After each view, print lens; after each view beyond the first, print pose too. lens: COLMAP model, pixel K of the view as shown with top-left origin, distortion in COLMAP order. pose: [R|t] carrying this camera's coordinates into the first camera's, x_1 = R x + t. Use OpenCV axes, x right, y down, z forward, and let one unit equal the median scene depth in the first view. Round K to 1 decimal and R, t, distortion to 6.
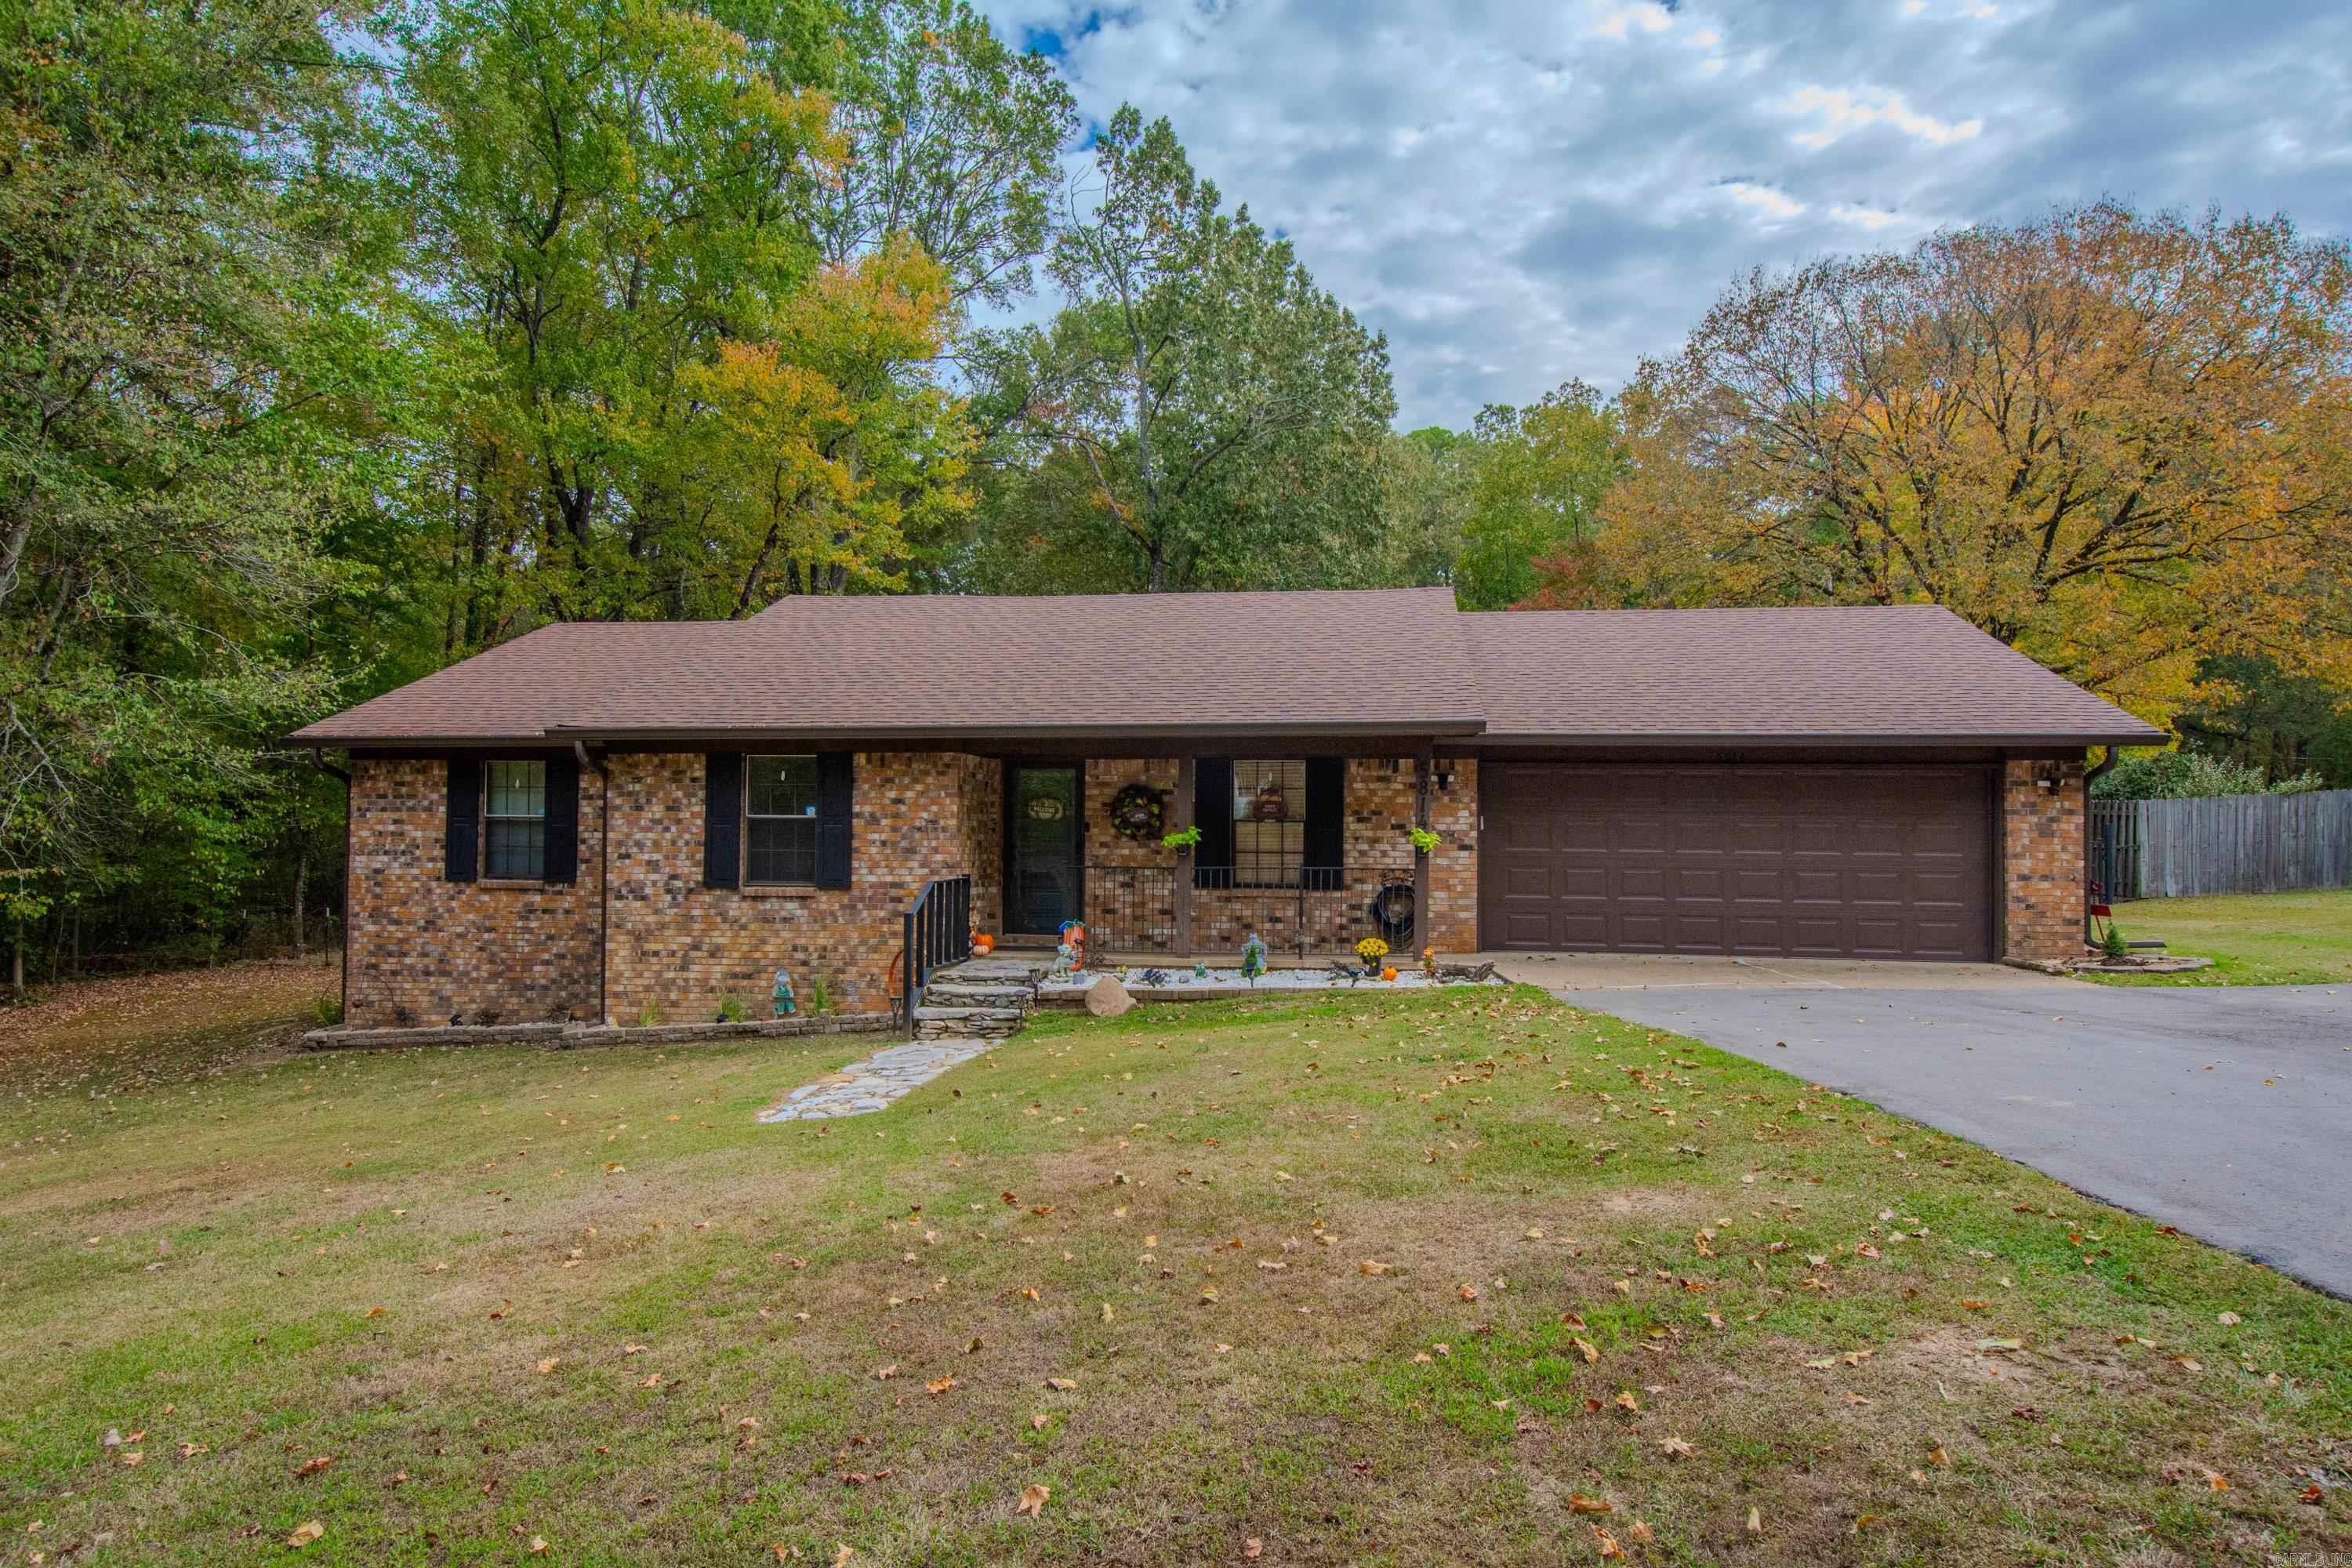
lens RADIAL K [[1339.9, 0, 1176.0], [0, 1339.9, 784.0], [0, 0, 1]] dist [0.013924, -0.001377]
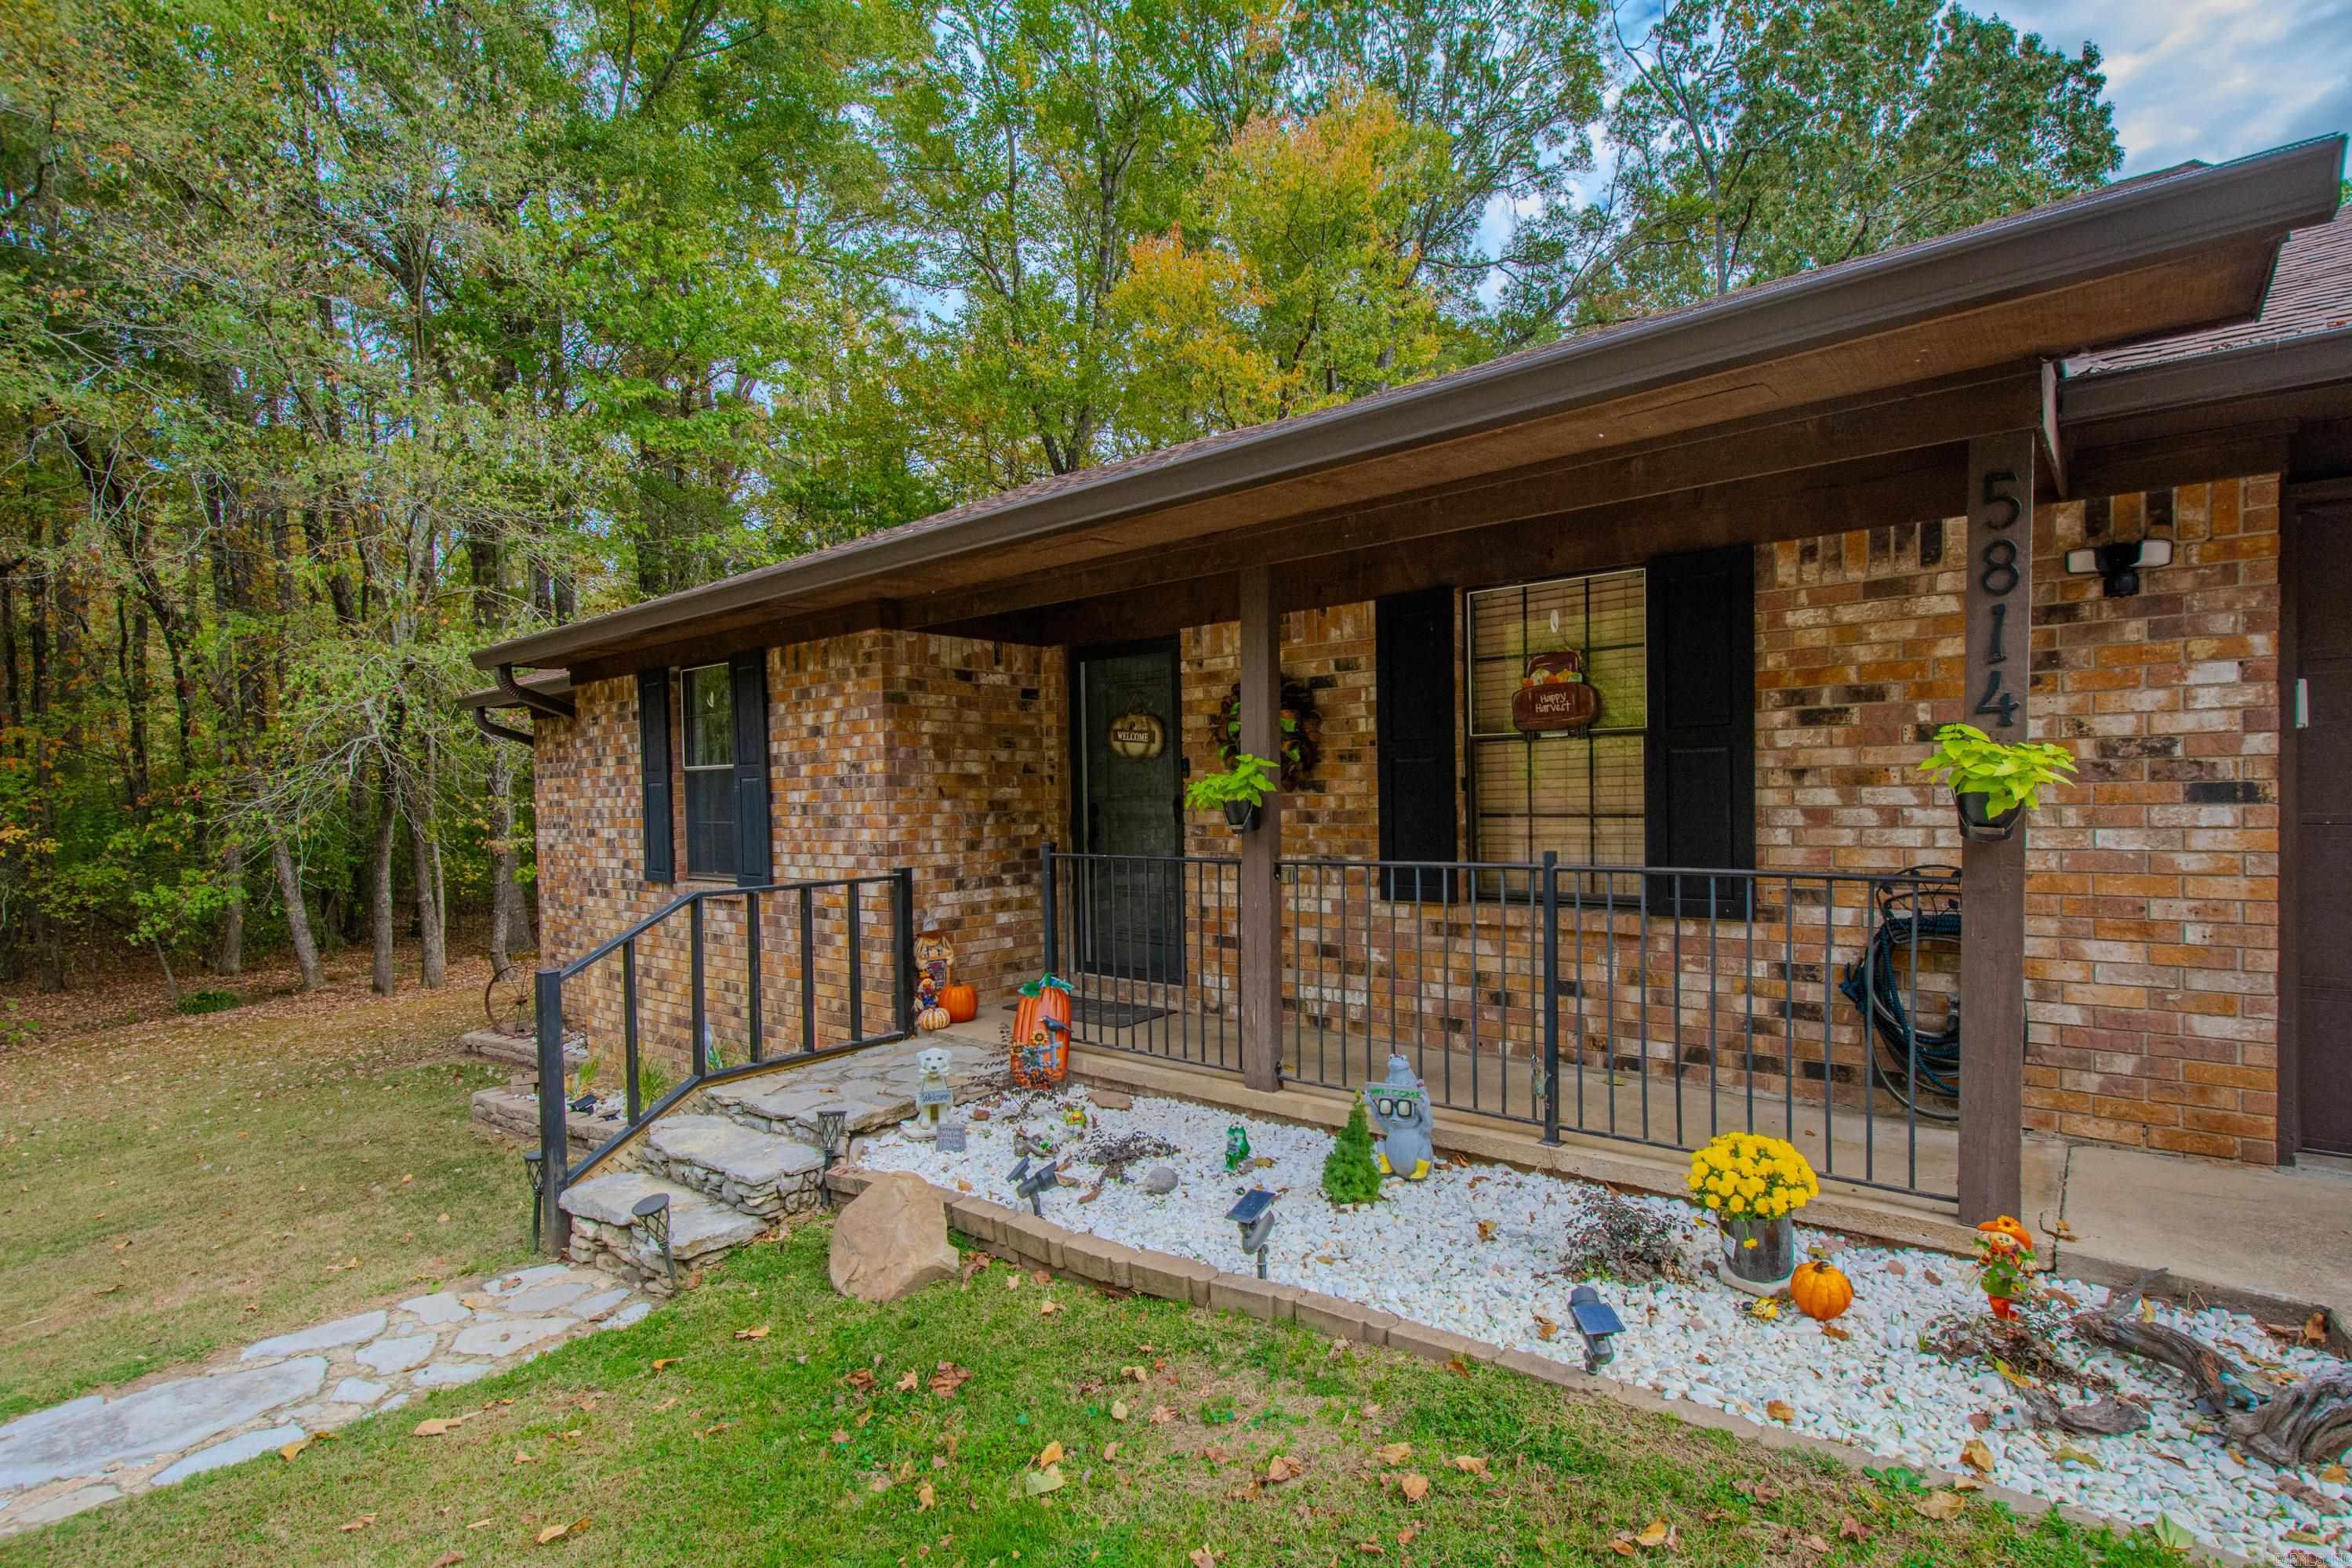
lens RADIAL K [[1100.9, 0, 1203.6], [0, 1100.9, 808.1], [0, 0, 1]] dist [0.017218, -0.011777]
pose [[0.851572, -0.015492, -0.524009, 0.150299], [0.044929, 0.998042, 0.043508, 0.029928], [0.522310, -0.060593, 0.850601, 0.666905]]
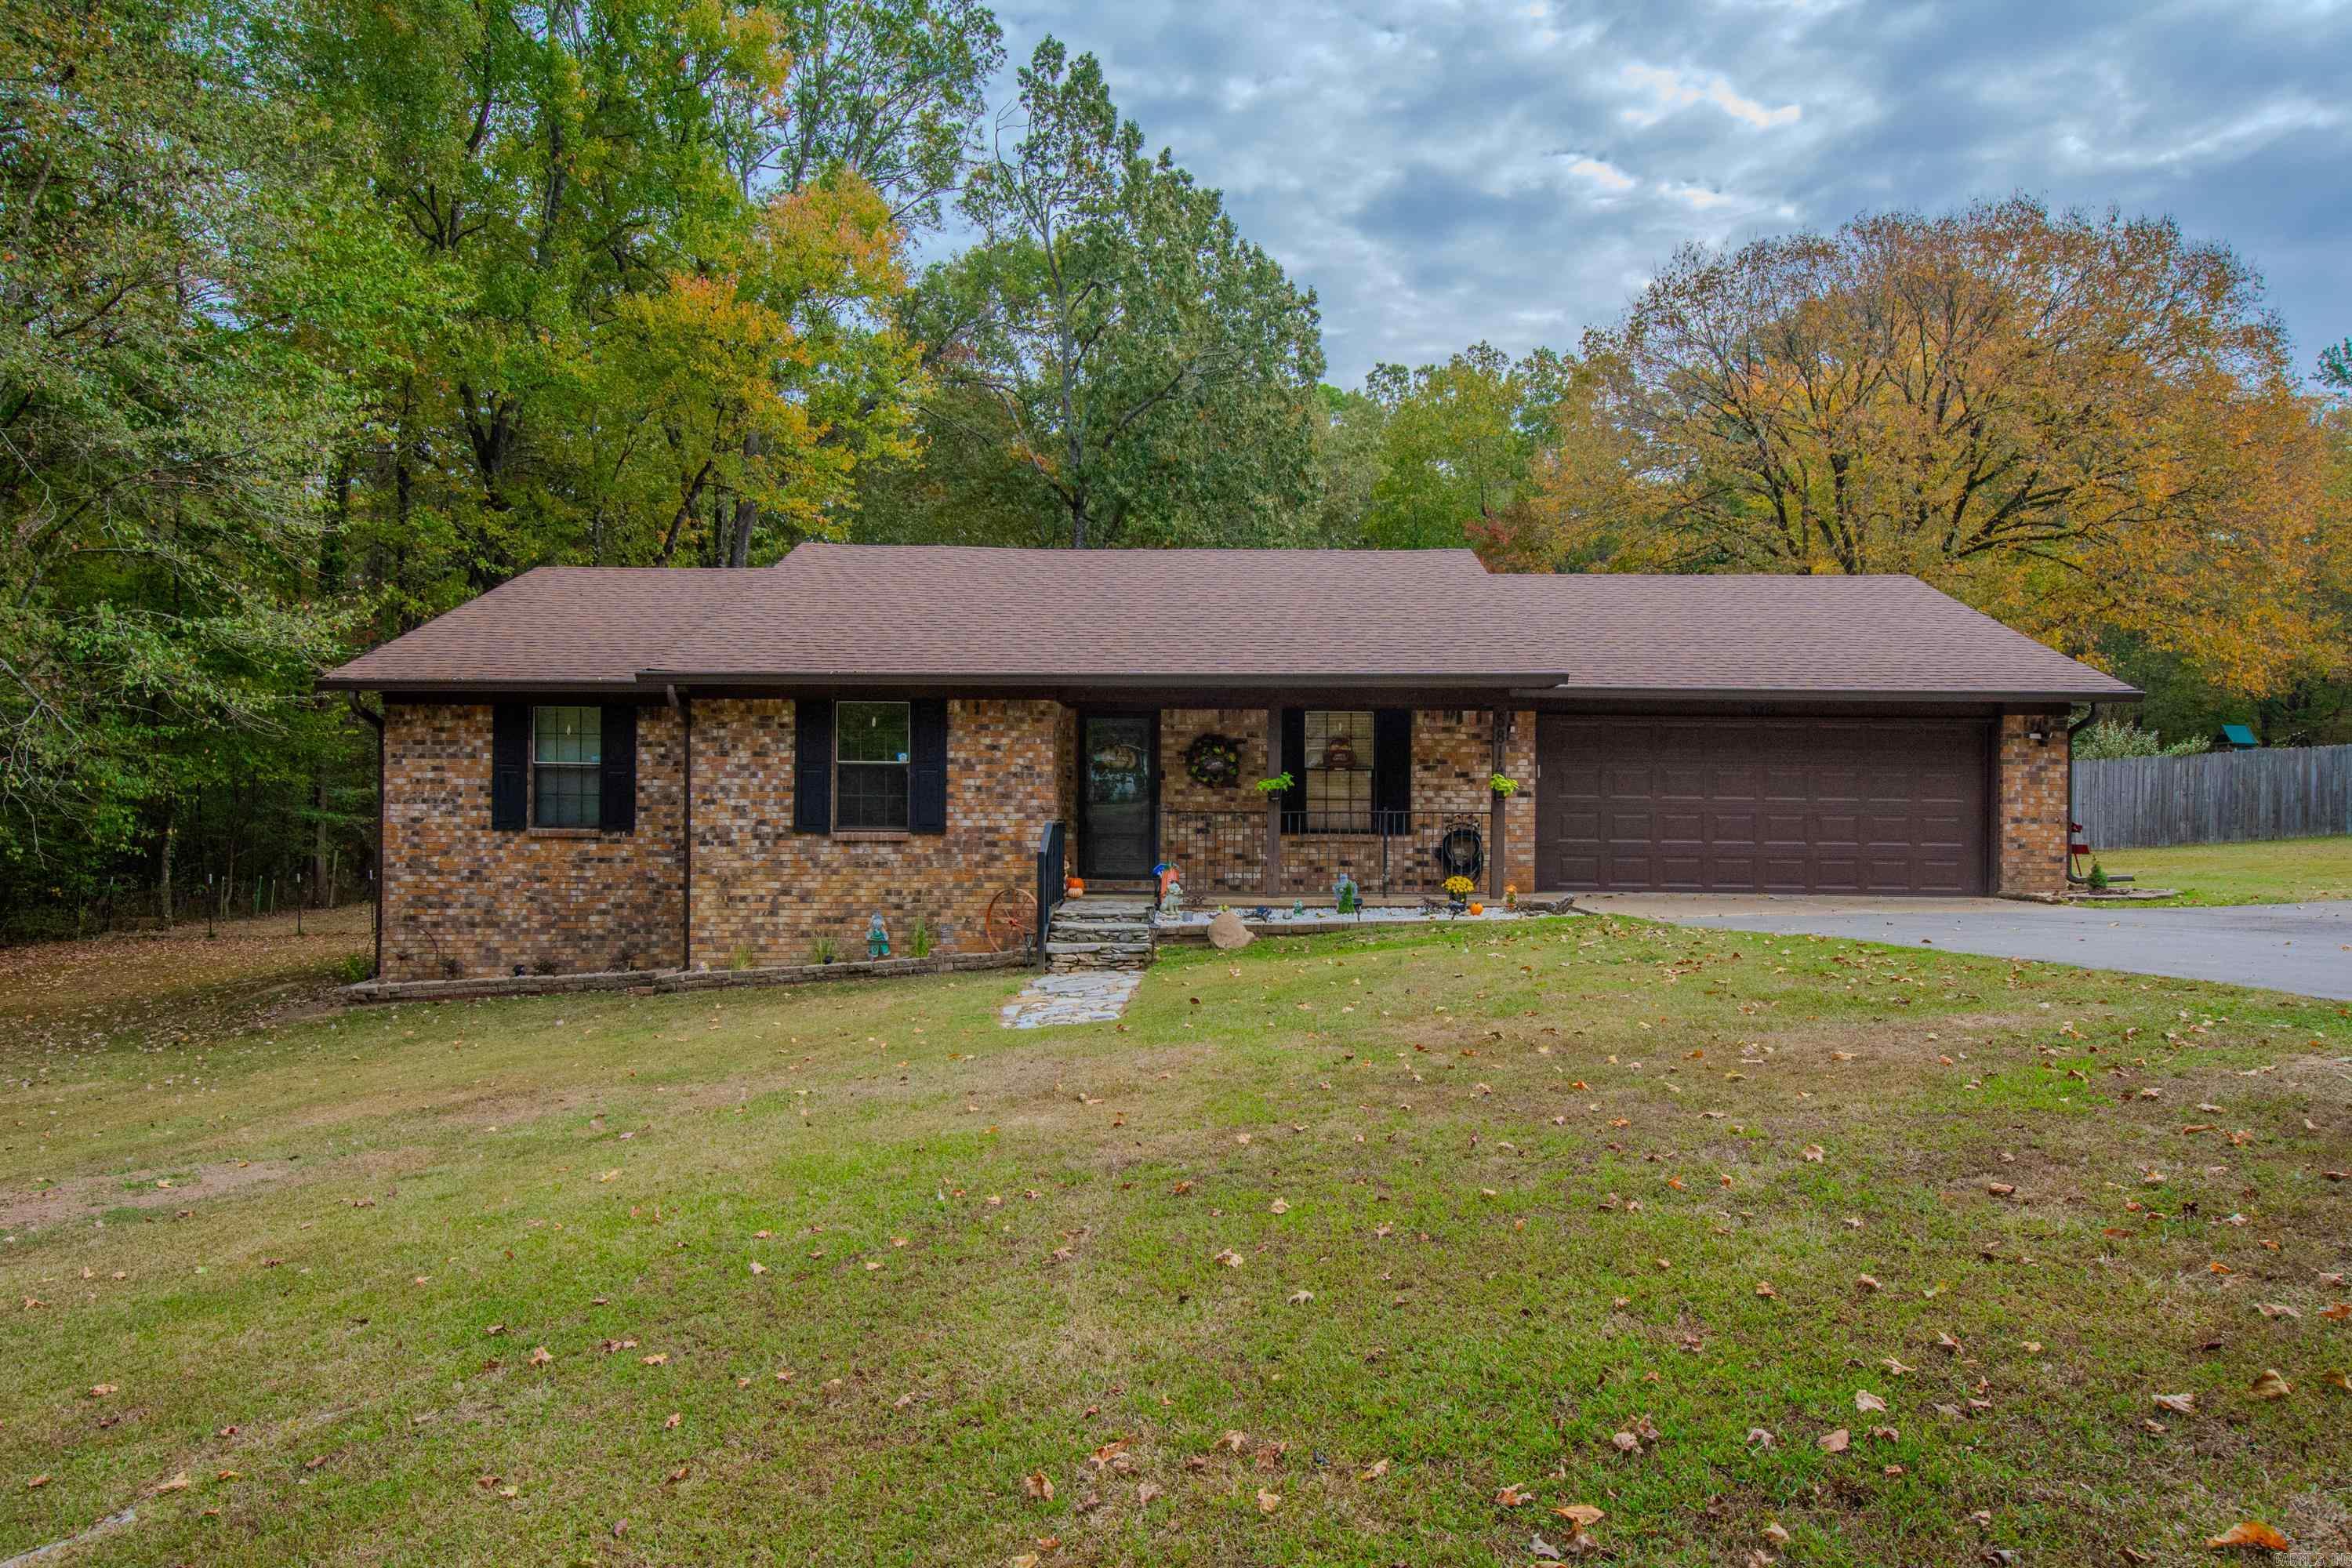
lens RADIAL K [[1428.9, 0, 1169.7], [0, 1428.9, 781.7], [0, 0, 1]] dist [0.014718, 0.001504]
pose [[0.993097, 0.002617, 0.117271, -0.191422], [-0.004672, 0.999840, 0.017248, 0.018526], [-0.117207, -0.017677, 0.992950, -0.092336]]
